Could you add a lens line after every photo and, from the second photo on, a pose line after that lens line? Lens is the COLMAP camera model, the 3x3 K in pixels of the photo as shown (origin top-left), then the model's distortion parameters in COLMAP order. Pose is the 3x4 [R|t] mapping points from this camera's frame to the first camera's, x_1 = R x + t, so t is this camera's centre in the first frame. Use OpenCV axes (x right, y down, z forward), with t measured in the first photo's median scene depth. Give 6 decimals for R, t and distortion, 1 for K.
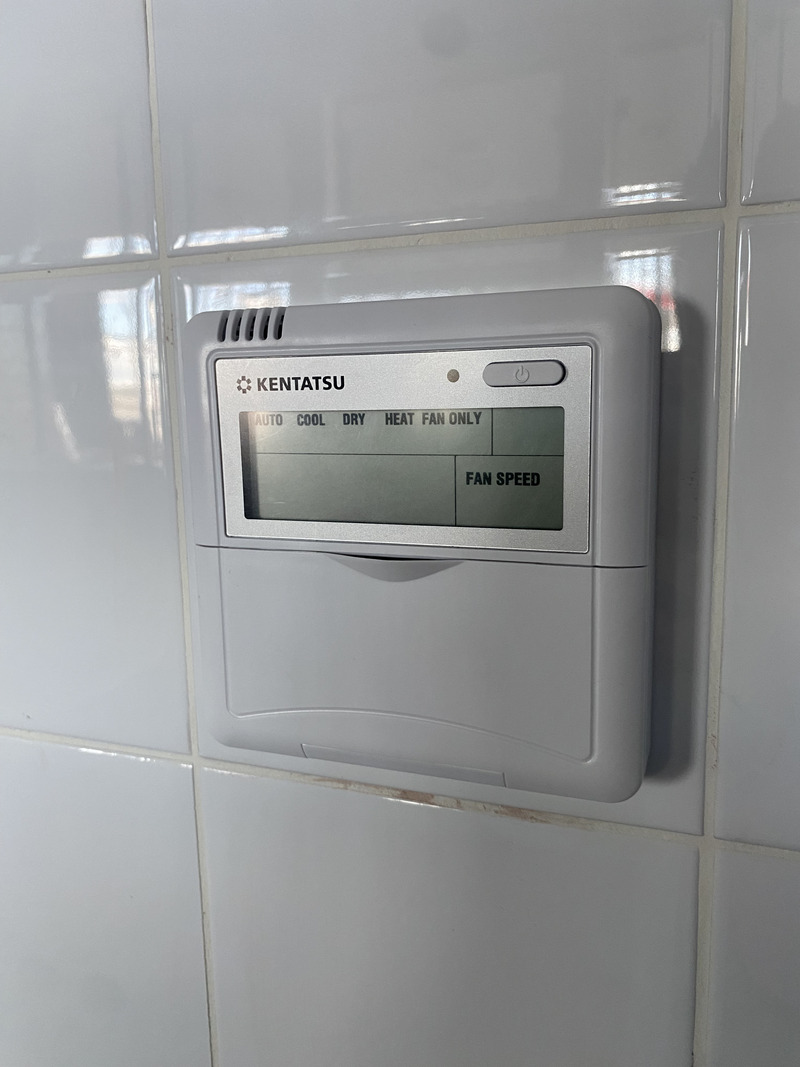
lens RADIAL K [[799.2, 0, 403.8], [0, 799.2, 527.2], [0, 0, 1]] dist [0.050311, -0.073232]
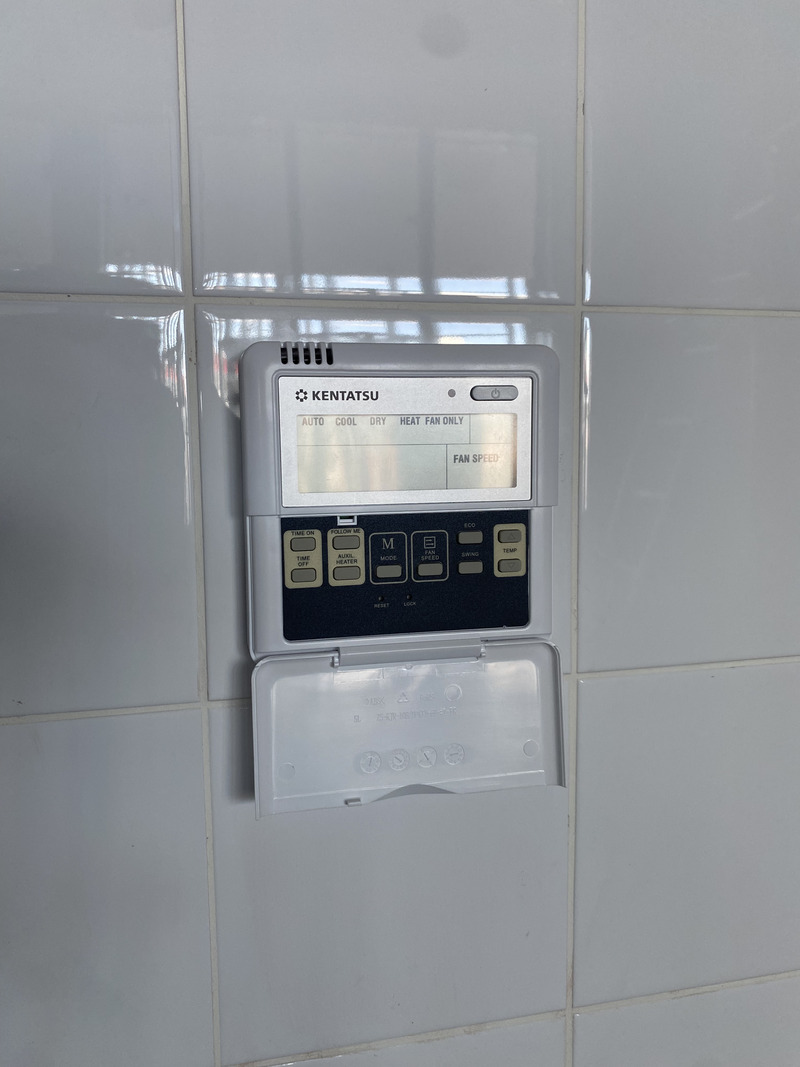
lens RADIAL K [[823.2, 0, 405.1], [0, 823.2, 533.2], [0, 0, 1]] dist [0.059741, -0.076404]
pose [[0.845733, -0.050635, 0.531199, -0.841716], [0.082951, 0.995861, -0.037139, 0.132335], [-0.527120, 0.075473, 0.846433, -0.299238]]
